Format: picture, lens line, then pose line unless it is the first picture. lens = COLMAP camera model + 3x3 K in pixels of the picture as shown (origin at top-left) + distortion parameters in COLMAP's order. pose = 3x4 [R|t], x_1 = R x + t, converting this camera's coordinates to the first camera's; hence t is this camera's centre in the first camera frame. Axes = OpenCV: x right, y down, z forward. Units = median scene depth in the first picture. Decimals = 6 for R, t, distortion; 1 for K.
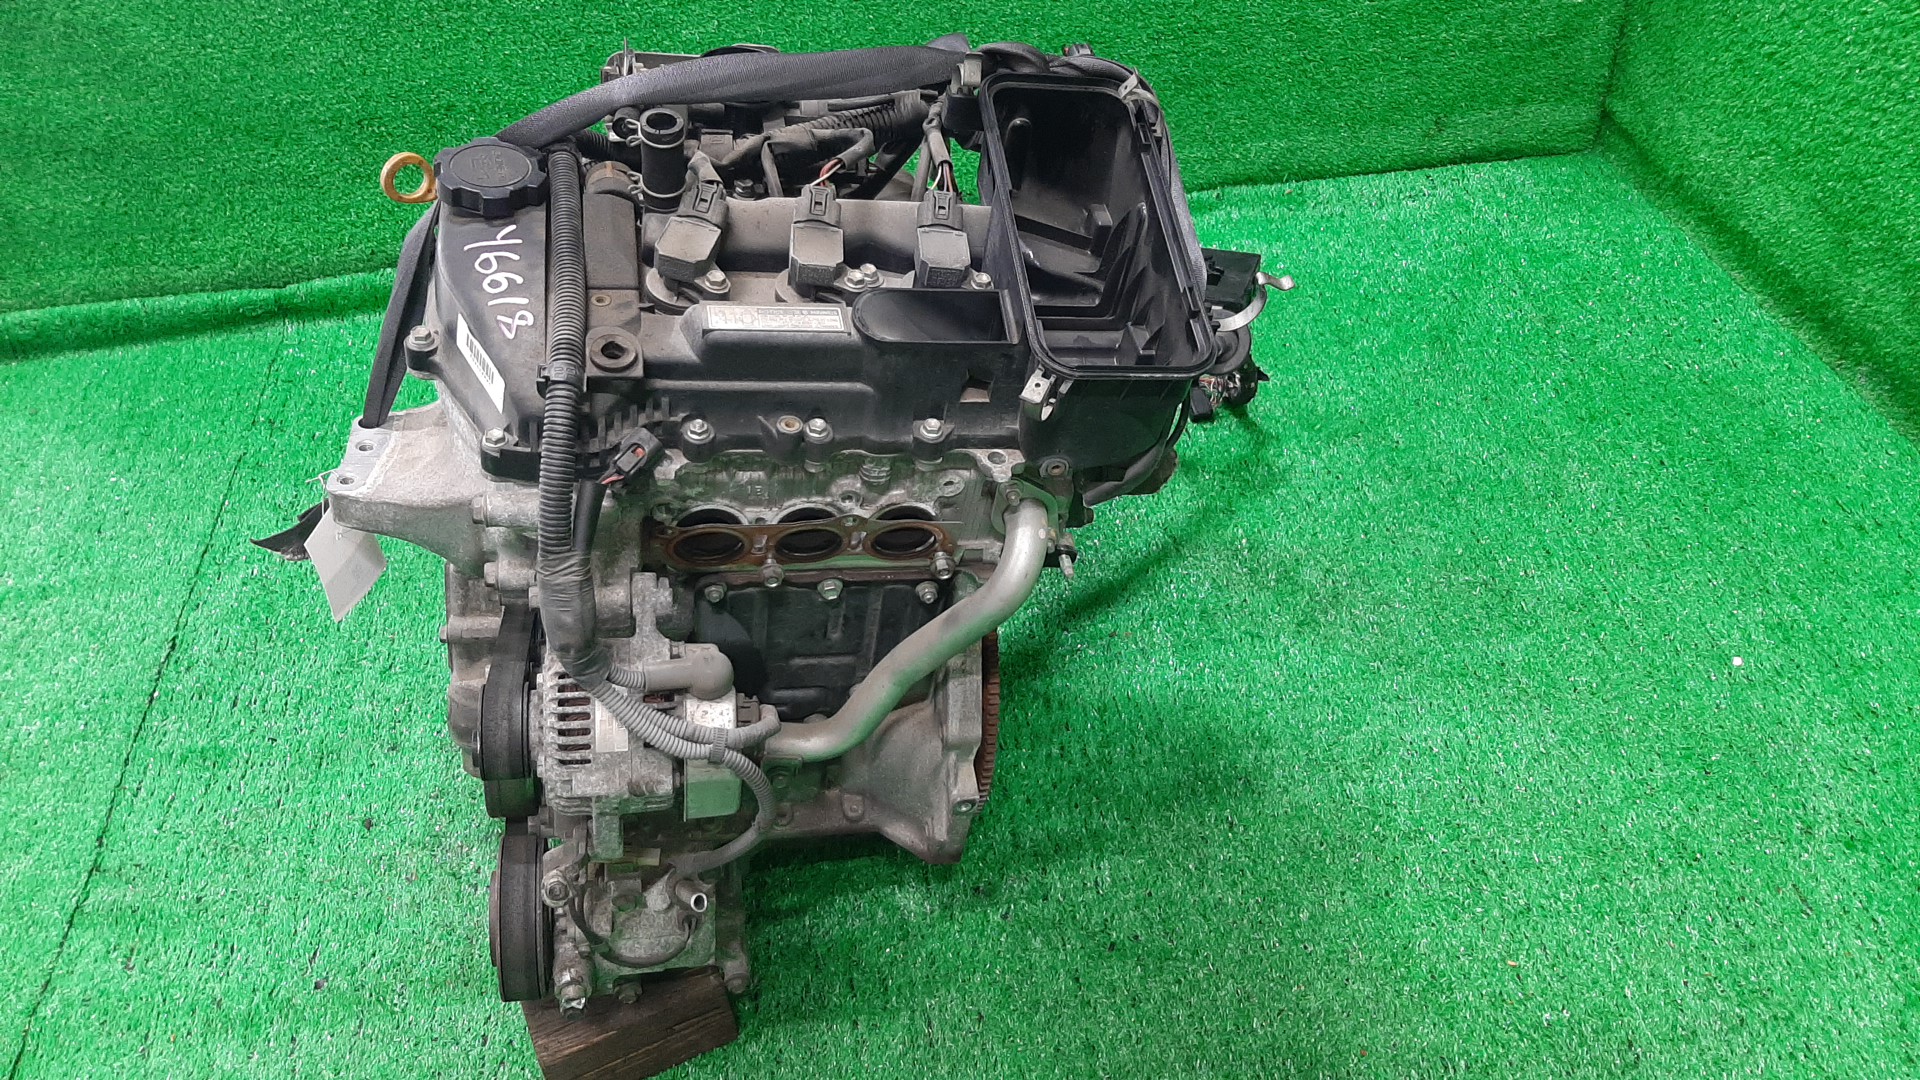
lens RADIAL K [[1514.2, 0, 964.8], [0, 1514.2, 540.2], [0, 0, 1]] dist [0.062628, -0.126222]
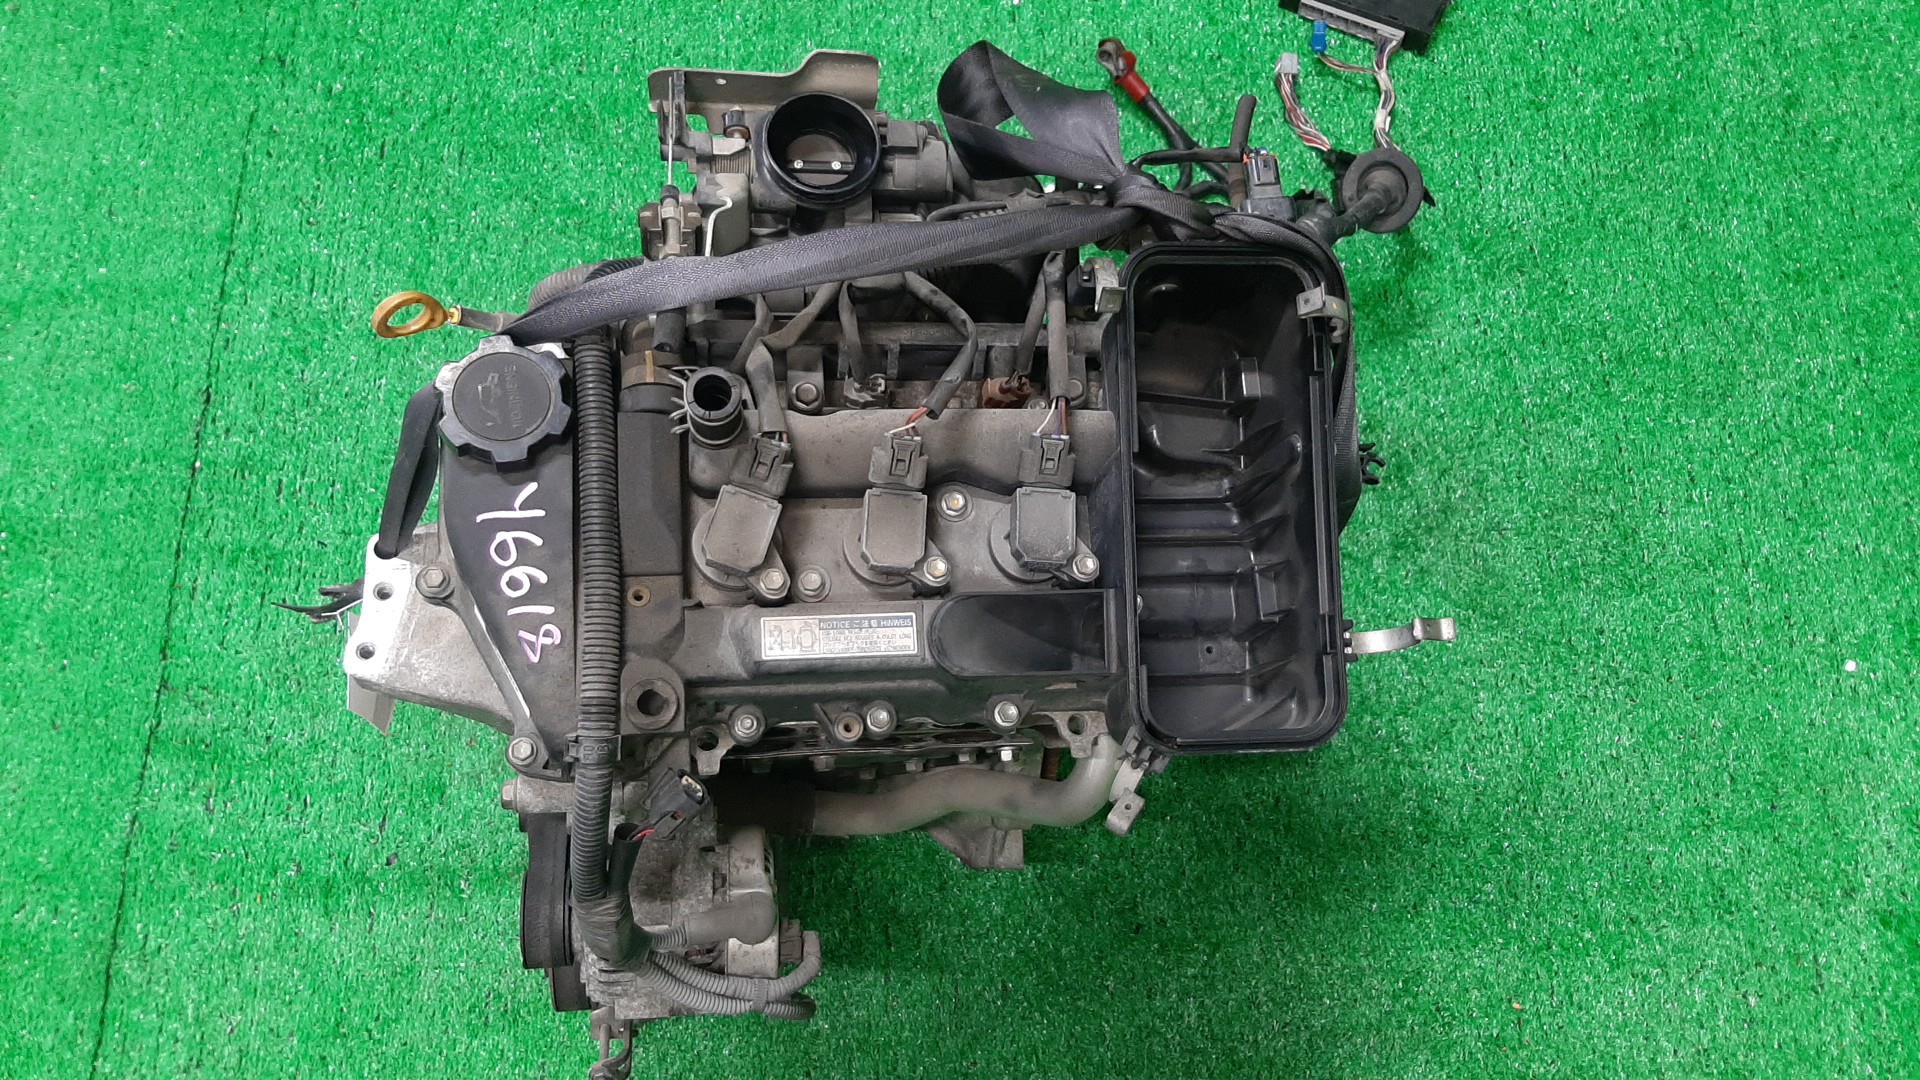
lens RADIAL K [[1514.2, 0, 964.8], [0, 1514.2, 540.2], [0, 0, 1]] dist [0.062628, -0.126222]
pose [[0.993439, 0.113213, -0.016162, -0.043217], [-0.091444, 0.871258, 0.482231, -0.574913], [0.068676, -0.477589, 0.875895, 0.260273]]
